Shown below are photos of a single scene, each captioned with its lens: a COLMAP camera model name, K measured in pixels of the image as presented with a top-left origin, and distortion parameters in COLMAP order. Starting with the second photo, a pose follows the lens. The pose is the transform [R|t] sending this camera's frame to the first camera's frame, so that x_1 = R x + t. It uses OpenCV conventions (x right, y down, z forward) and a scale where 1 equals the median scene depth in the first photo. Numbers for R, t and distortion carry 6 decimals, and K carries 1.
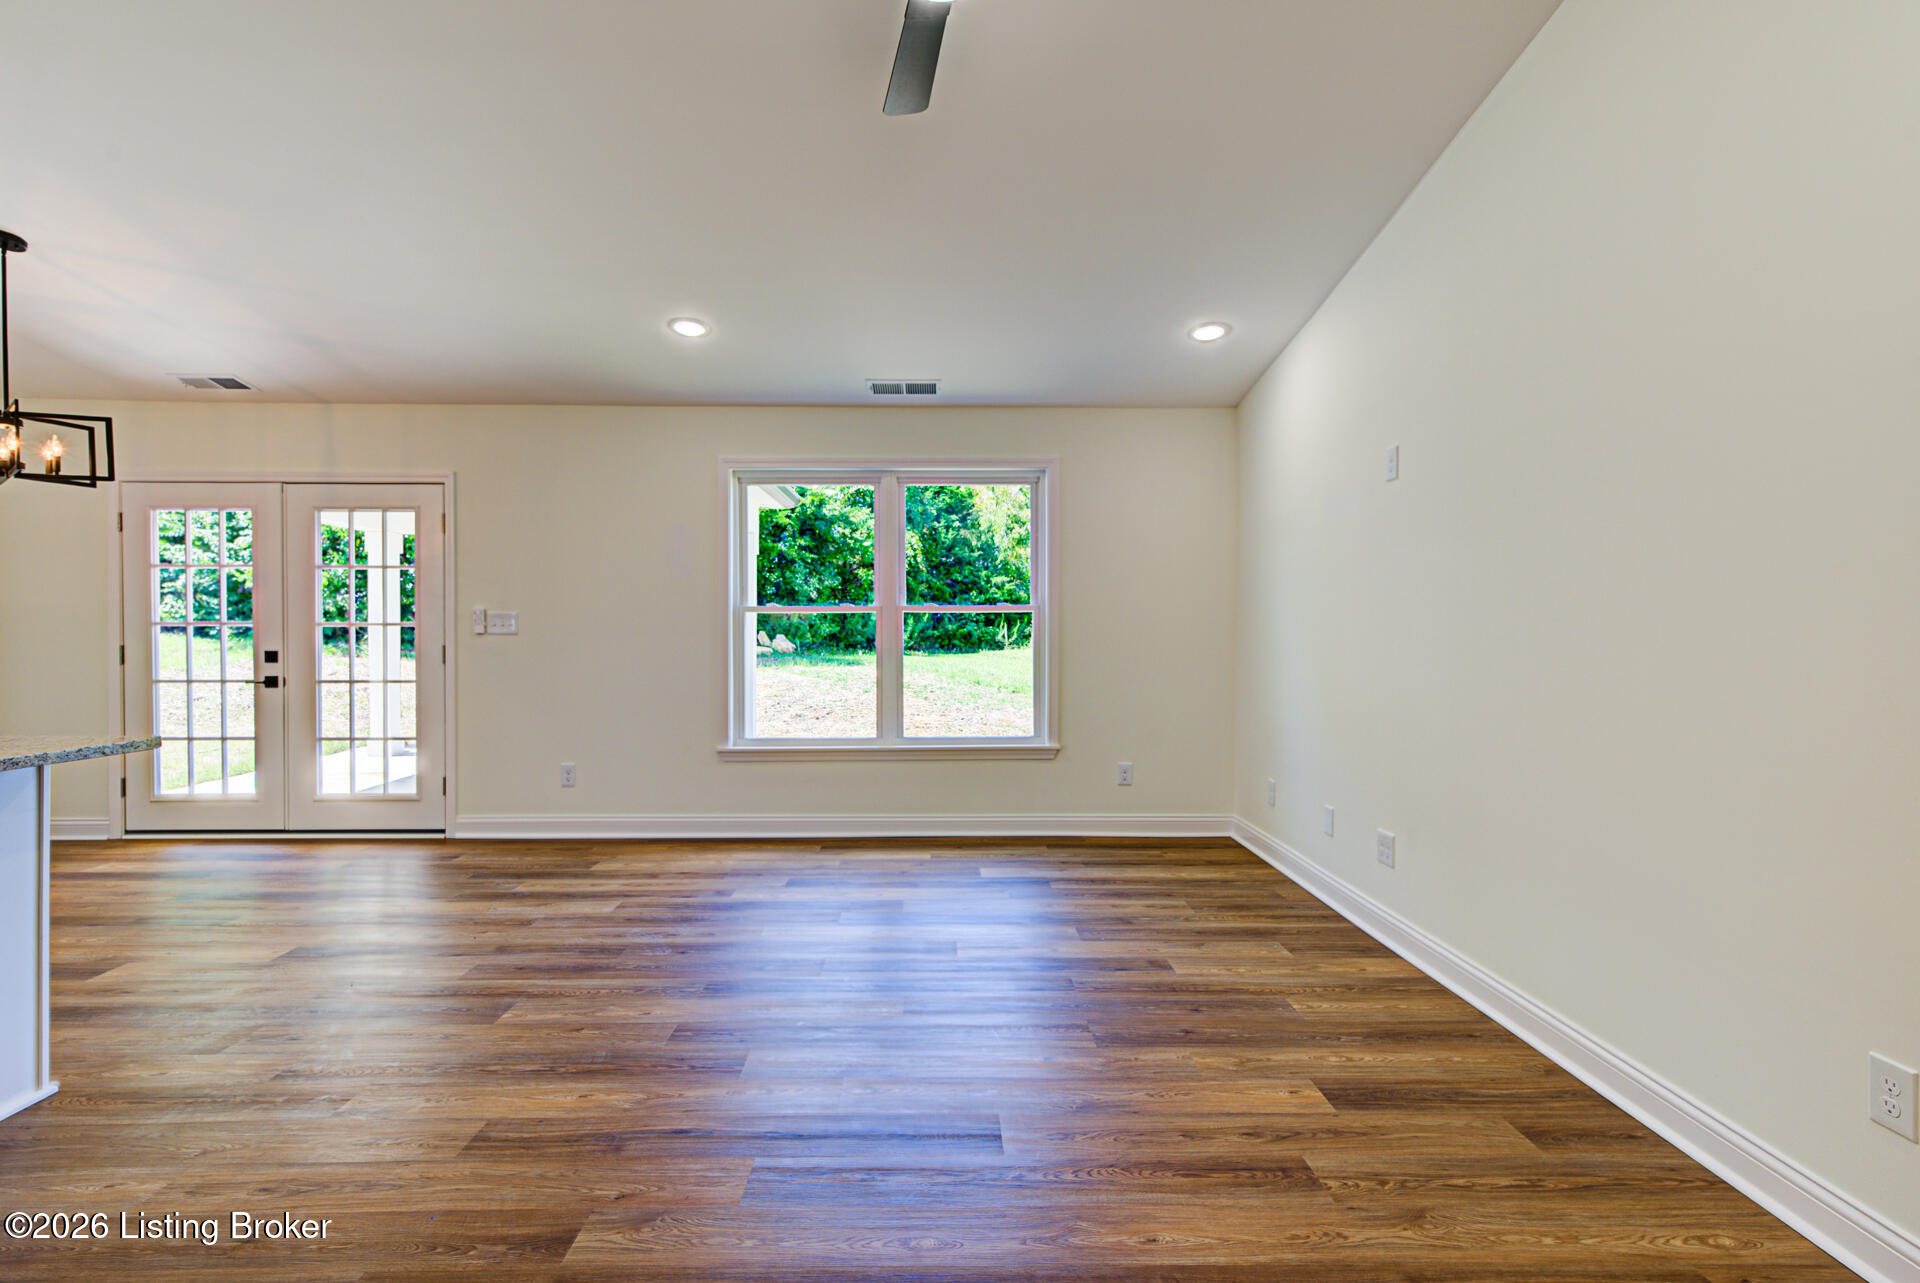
lens RADIAL K [[907.9, 0, 948.0], [0, 907.9, 640.3], [0, 0, 1]] dist [0.002822, 0.000585]
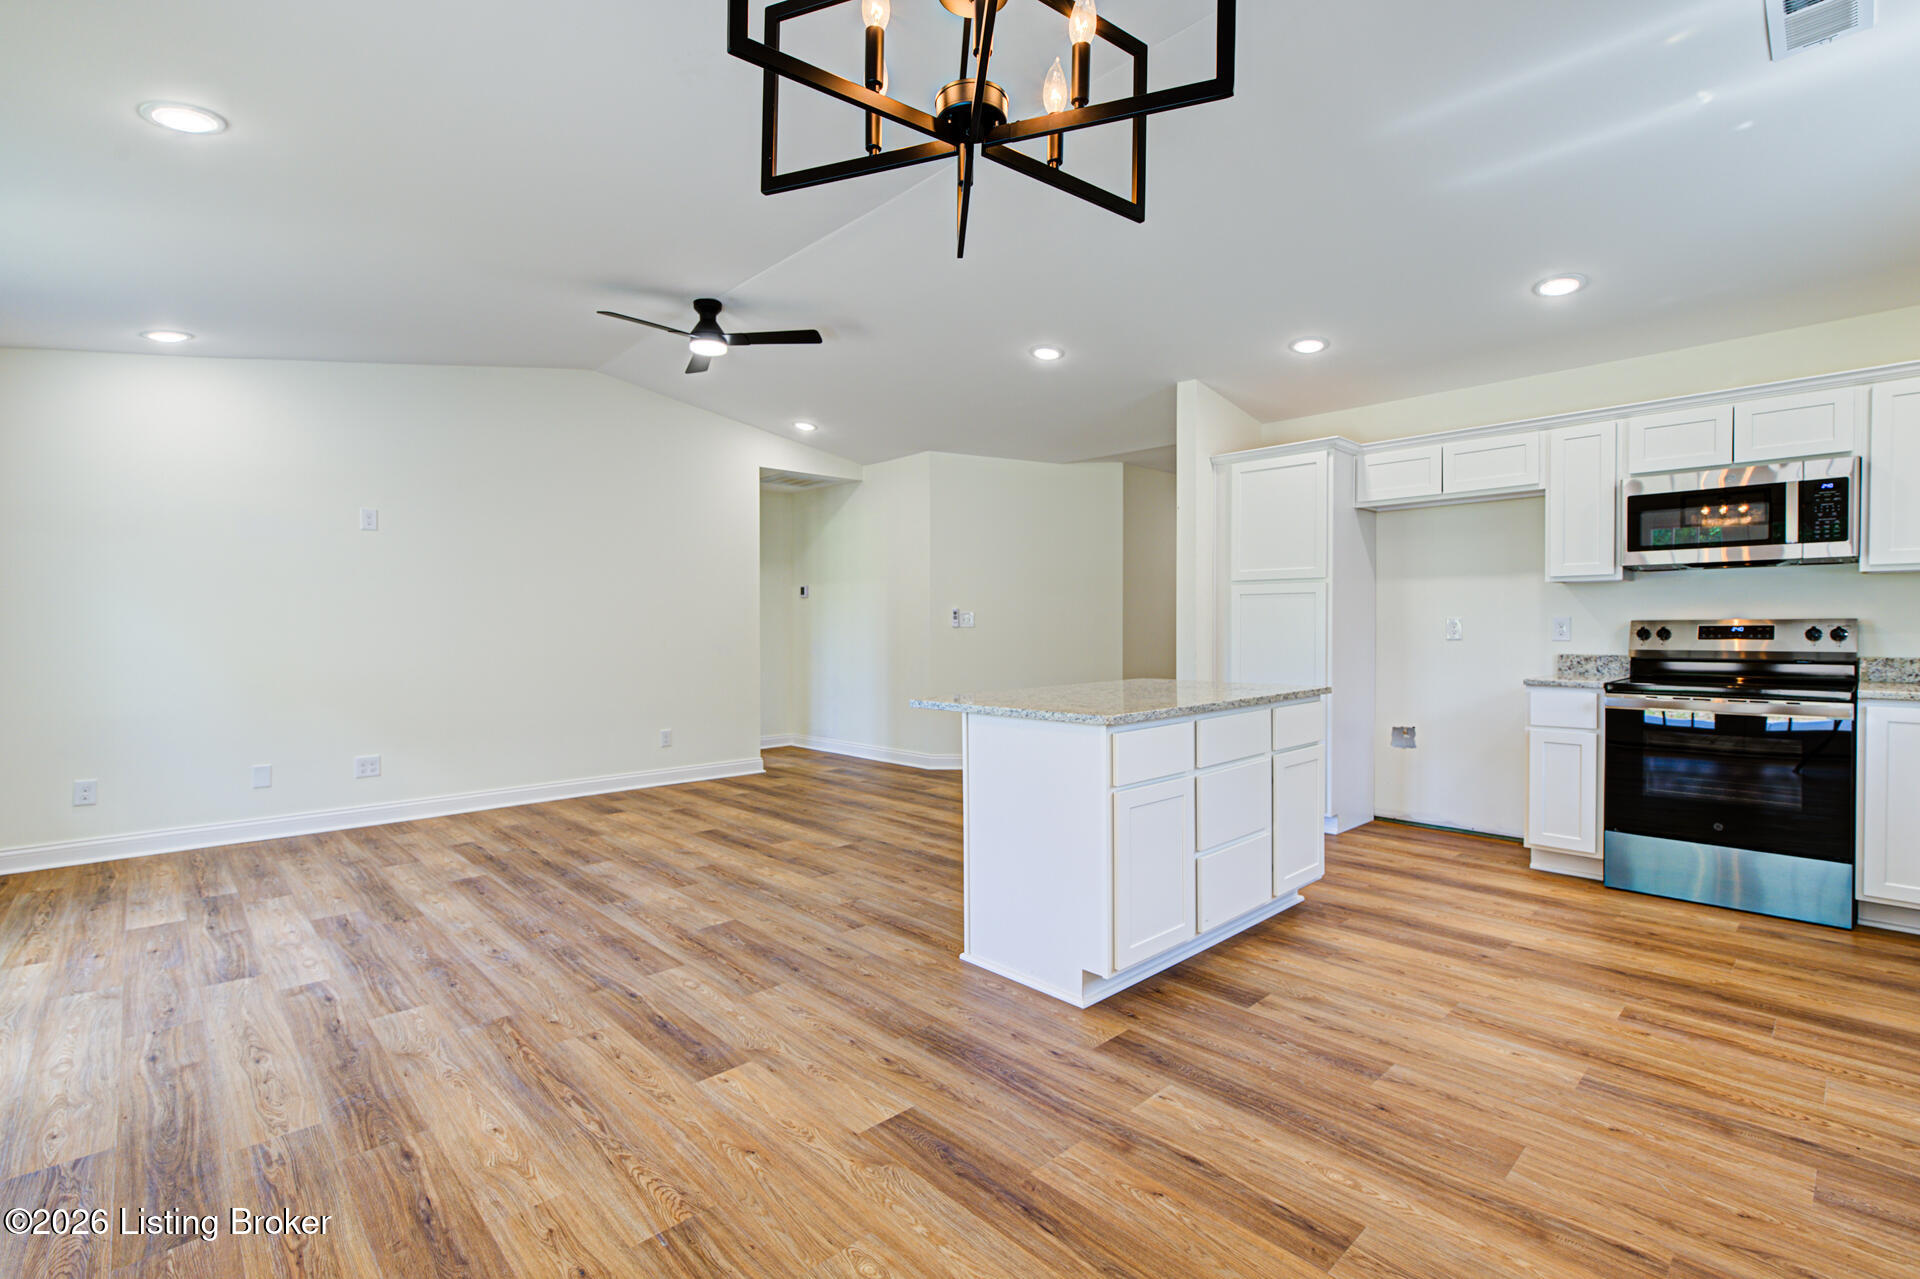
lens RADIAL K [[869.3, 0, 960.0], [0, 869.3, 639.5], [0, 0, 1]] dist [0.002699, 0.000502]
pose [[-0.676424, -0.011677, 0.736420, -0.878084], [0.010396, 0.999623, 0.025400, -0.010356], [-0.736439, 0.024836, -0.676047, 0.850561]]
